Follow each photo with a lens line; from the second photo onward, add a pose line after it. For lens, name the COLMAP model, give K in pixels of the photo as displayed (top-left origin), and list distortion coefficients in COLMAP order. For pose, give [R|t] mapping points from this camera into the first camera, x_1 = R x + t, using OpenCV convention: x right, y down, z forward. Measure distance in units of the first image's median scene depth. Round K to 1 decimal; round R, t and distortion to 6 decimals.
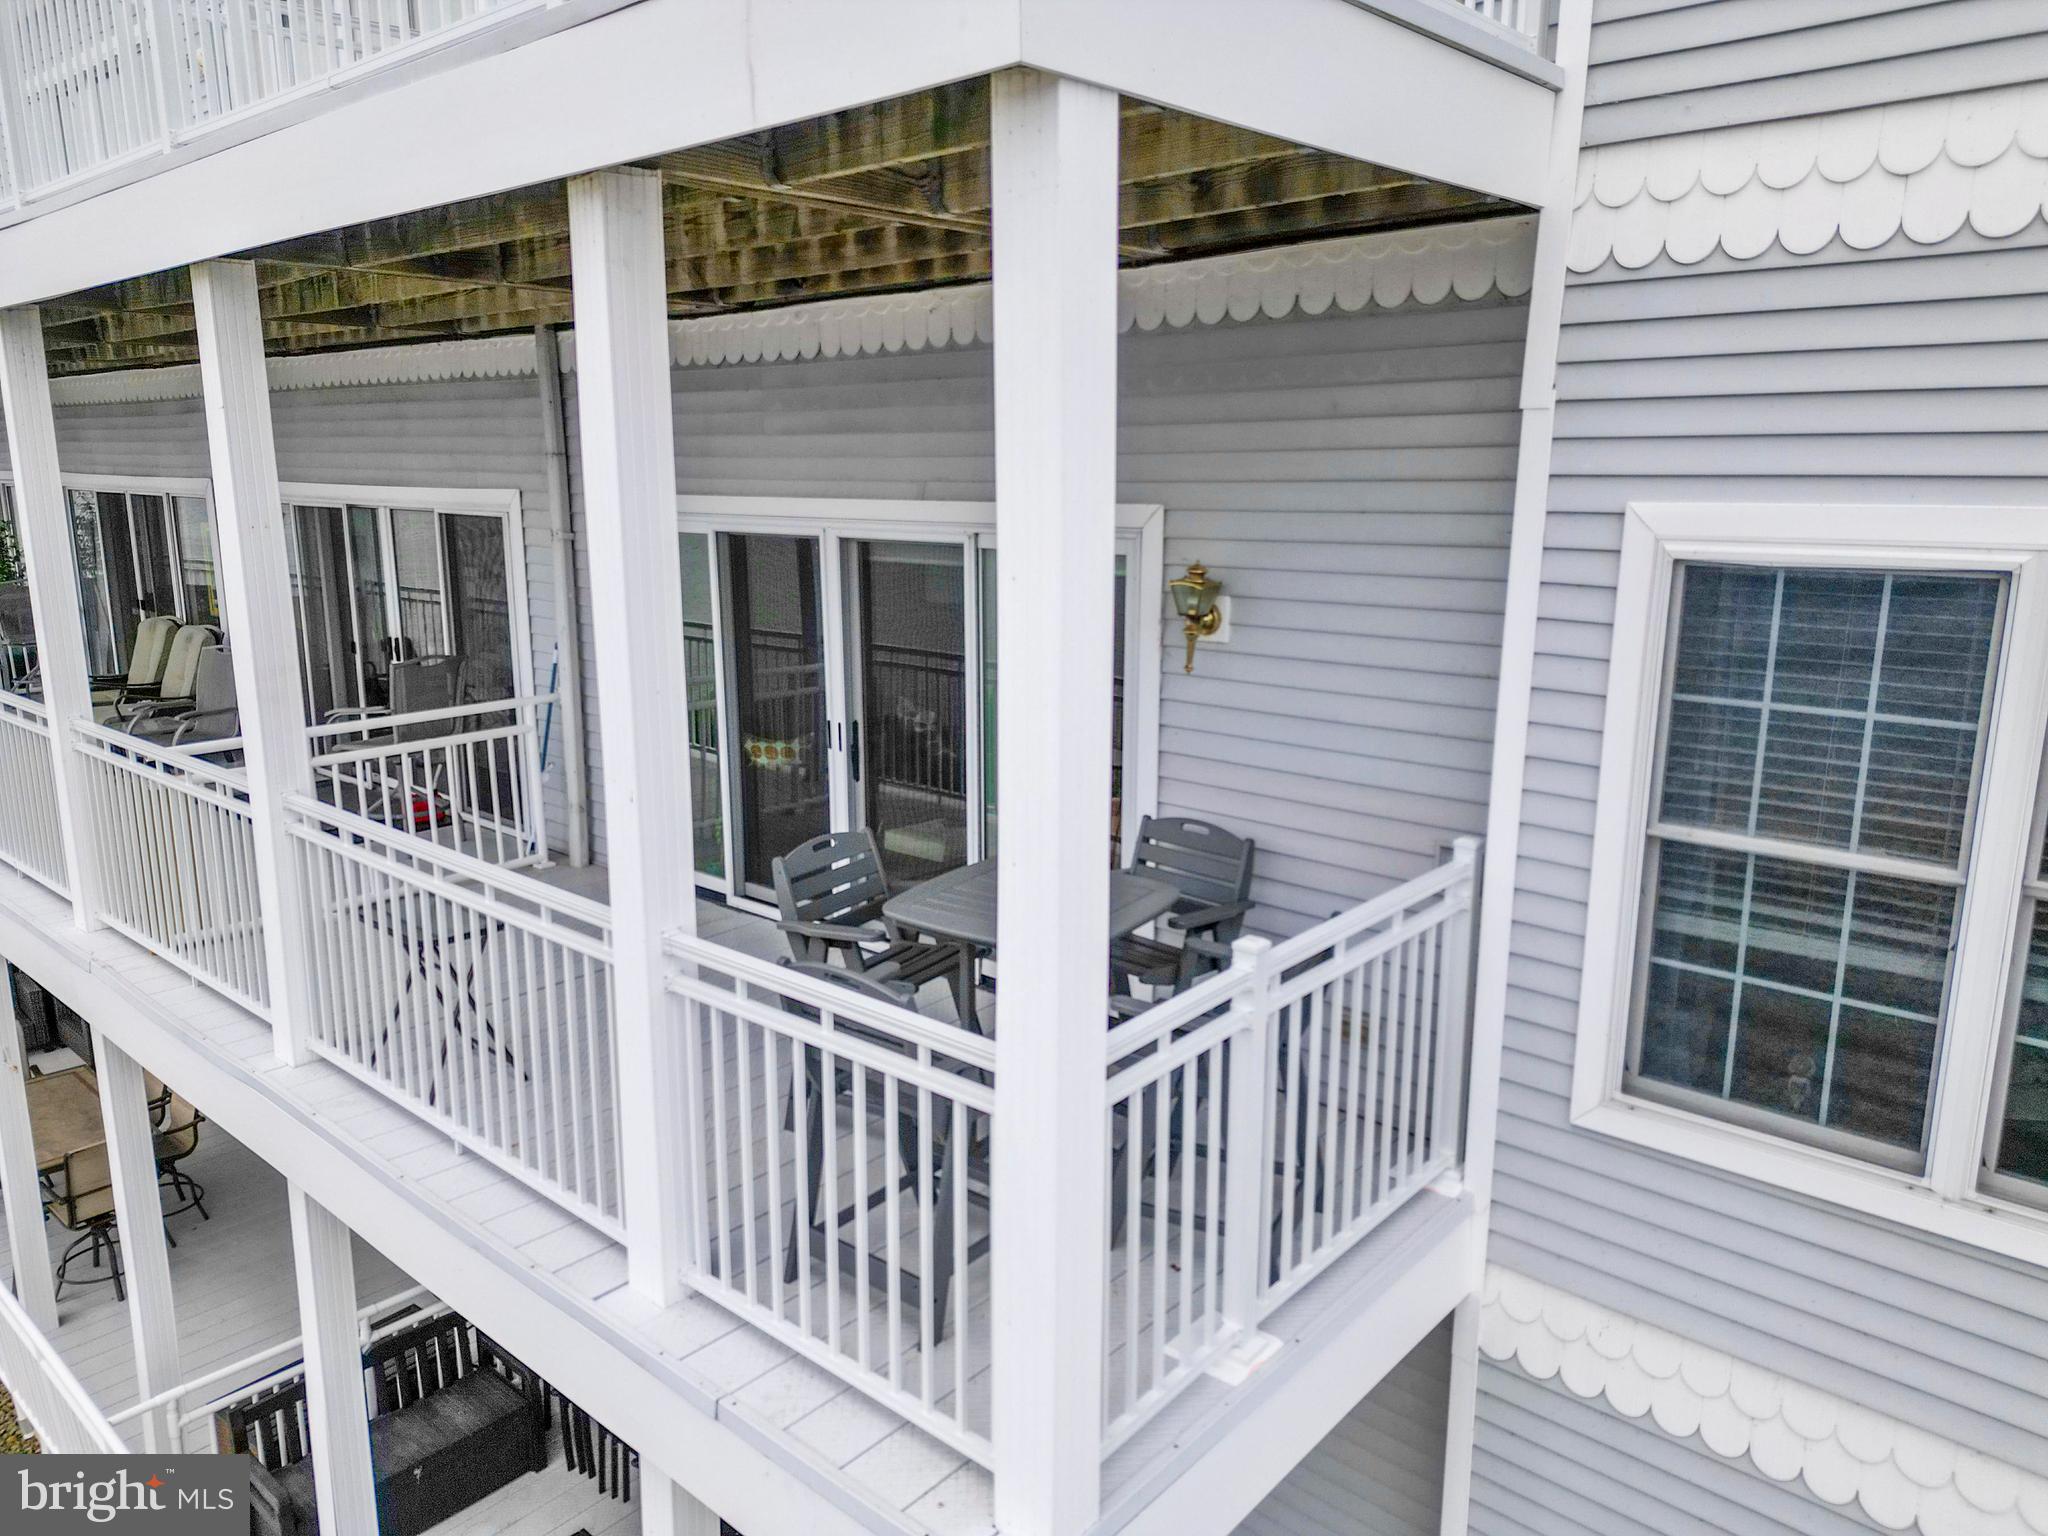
lens RADIAL K [[1436.4, 0, 1026.0], [0, 1436.4, 769.1], [0, 0, 1]] dist [0.027986, -0.020132]
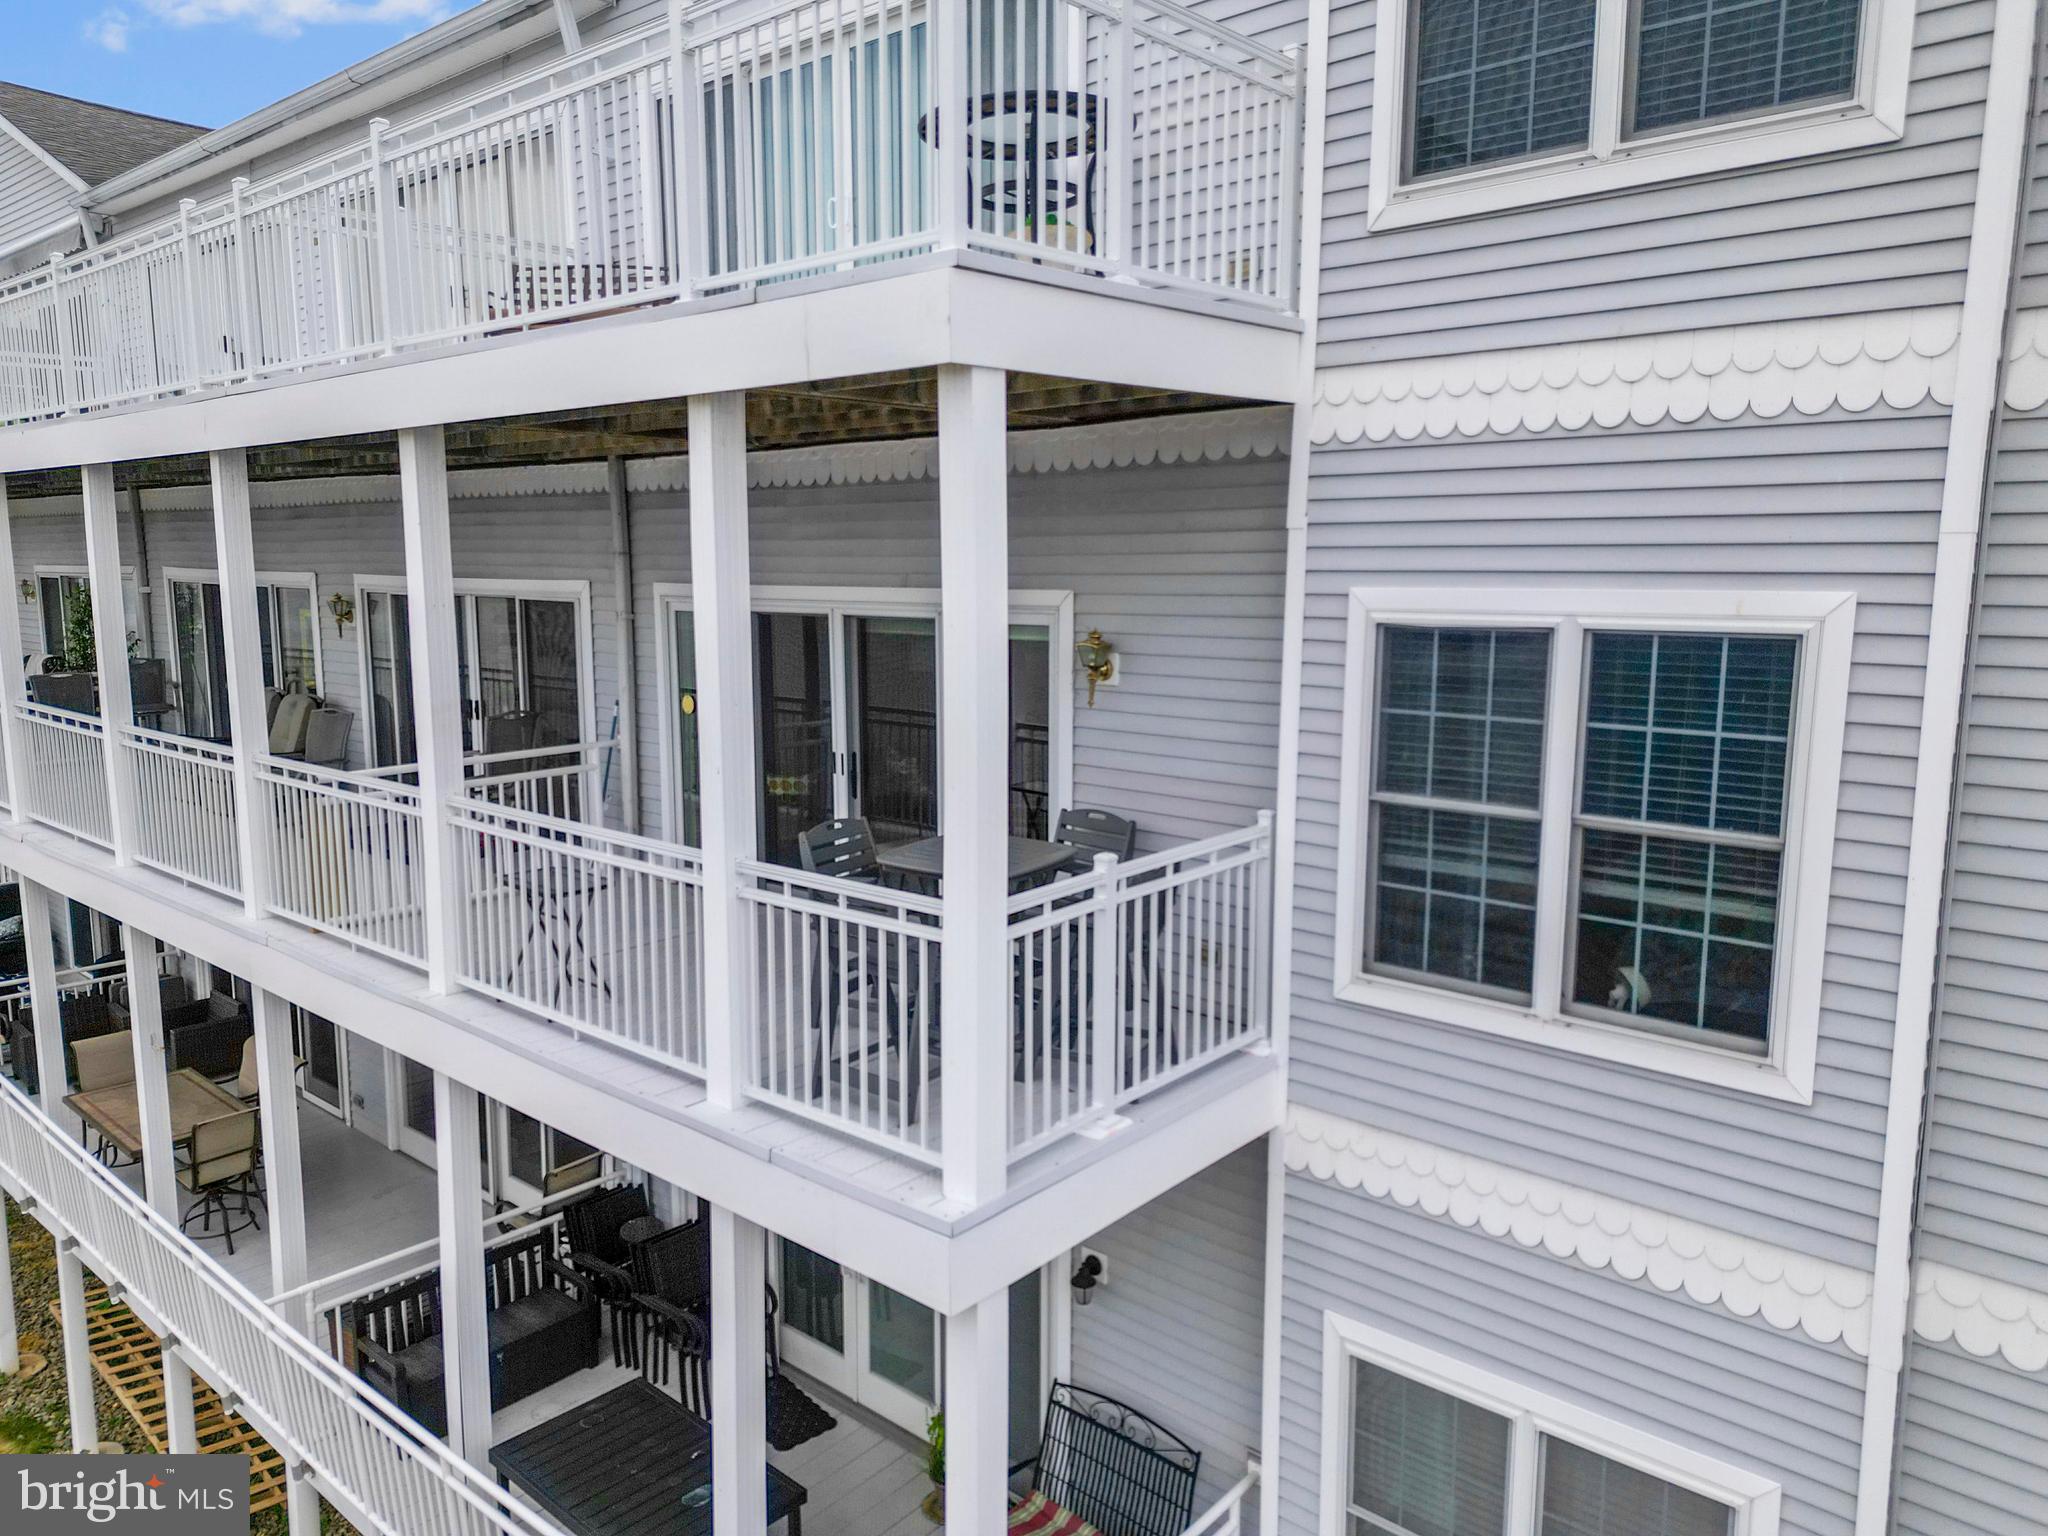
lens RADIAL K [[1436.4, 0, 1023.4], [0, 1436.4, 765.4], [0, 0, 1]] dist [0.027986, -0.020132]
pose [[0.999973, -0.001705, 0.007085, 0.043282], [0.002153, 0.997967, -0.063701, 0.097624], [-0.006962, 0.063714, 0.997944, -0.499838]]
